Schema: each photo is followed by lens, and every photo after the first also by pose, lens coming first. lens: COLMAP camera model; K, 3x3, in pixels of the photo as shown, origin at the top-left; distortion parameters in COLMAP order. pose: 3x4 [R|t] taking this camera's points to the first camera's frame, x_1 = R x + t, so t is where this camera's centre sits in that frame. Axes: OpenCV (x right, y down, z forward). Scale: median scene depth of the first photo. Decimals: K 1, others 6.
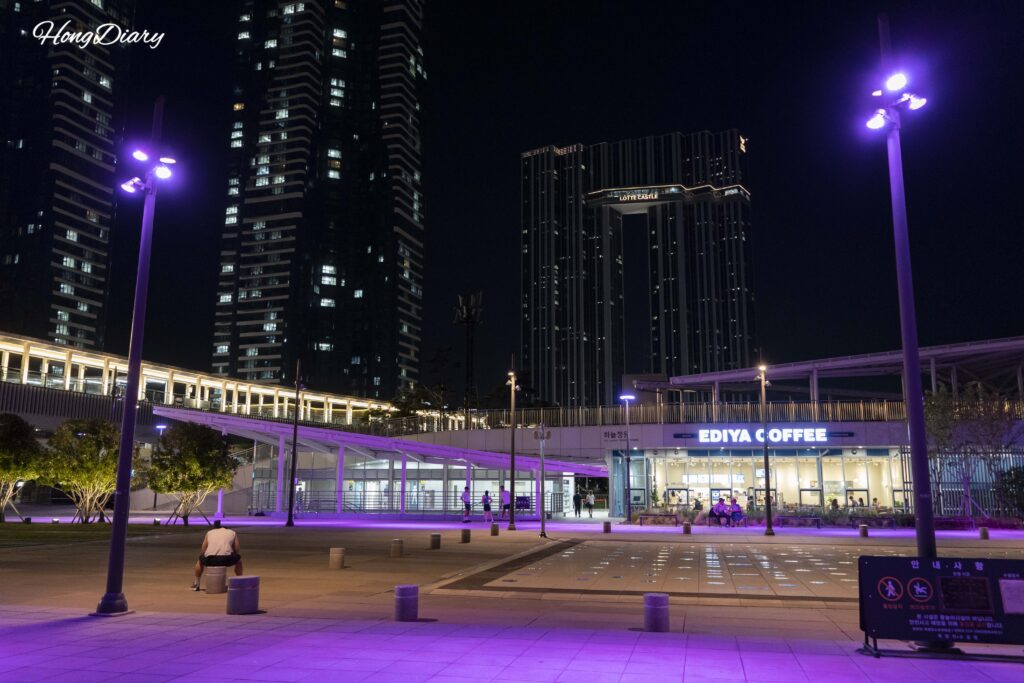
lens RADIAL K [[822.7, 0, 507.0], [0, 822.7, 339.9], [0, 0, 1]] dist [-0.009115, 0.008560]
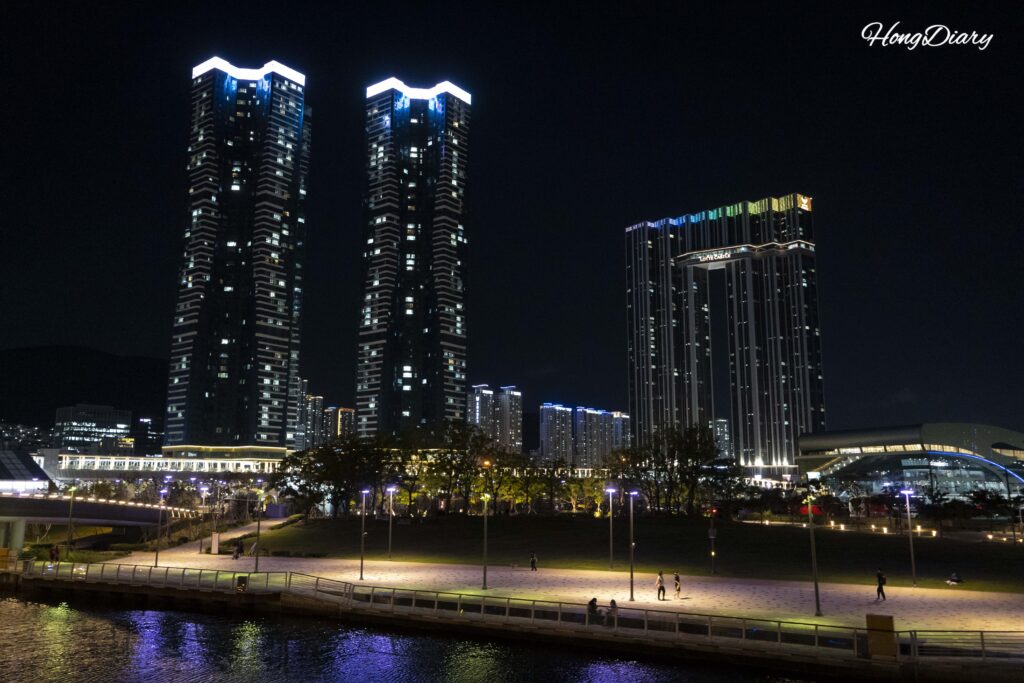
lens RADIAL K [[822.7, 0, 516.7], [0, 822.7, 342.9], [0, 0, 1]] dist [-0.009115, 0.008560]
pose [[0.946977, -0.056912, -0.316221, 0.522025], [0.057845, 0.998305, -0.006446, -0.108589], [0.316052, -0.012187, 0.948664, -0.538858]]
